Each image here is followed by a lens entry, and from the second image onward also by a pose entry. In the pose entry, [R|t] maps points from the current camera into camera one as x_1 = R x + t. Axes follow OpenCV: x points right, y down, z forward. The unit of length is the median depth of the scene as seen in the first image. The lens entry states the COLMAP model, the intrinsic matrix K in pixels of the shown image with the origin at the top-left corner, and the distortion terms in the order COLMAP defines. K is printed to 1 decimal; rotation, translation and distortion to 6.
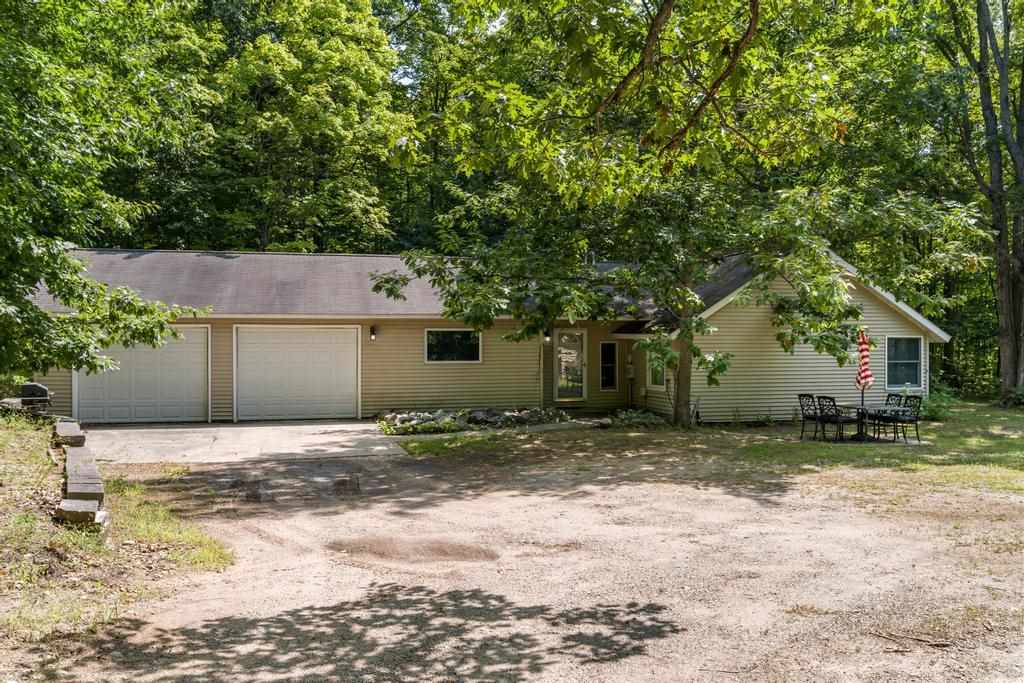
lens RADIAL K [[885.1, 0, 509.9], [0, 885.1, 342.8], [0, 0, 1]] dist [-0.014454, -0.020852]
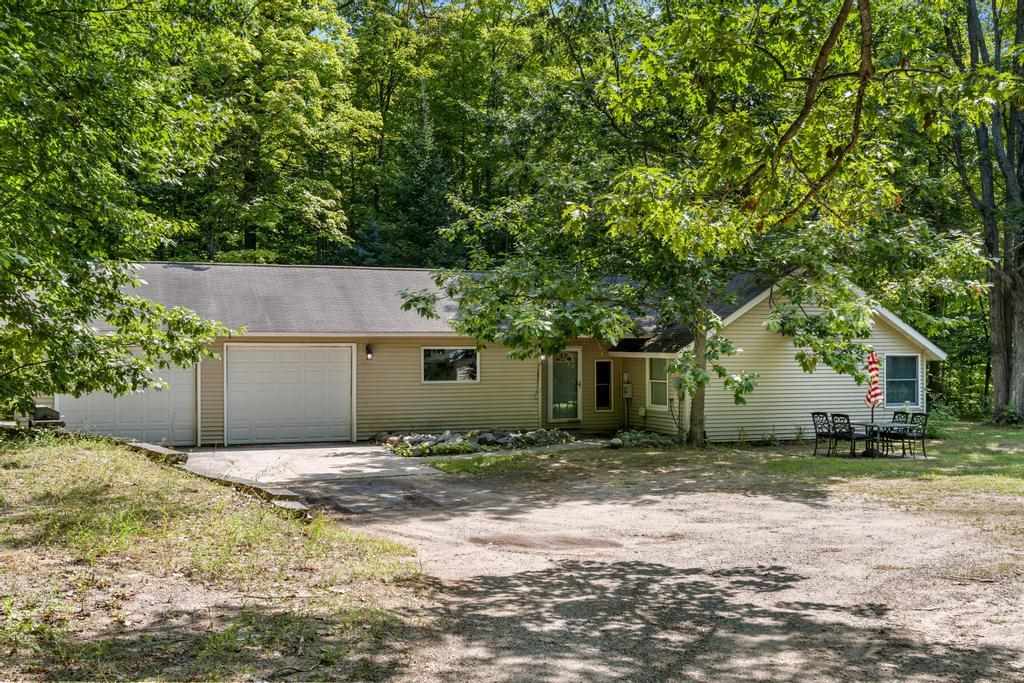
lens RADIAL K [[1079.6, 0, 513.5], [0, 1079.6, 342.2], [0, 0, 1]] dist [-0.022859, 0.000000]
pose [[0.994868, 0.000782, 0.101175, -0.133165], [0.000552, 0.999913, -0.013156, -0.006604], [-0.101176, 0.013145, 0.994782, -0.194536]]
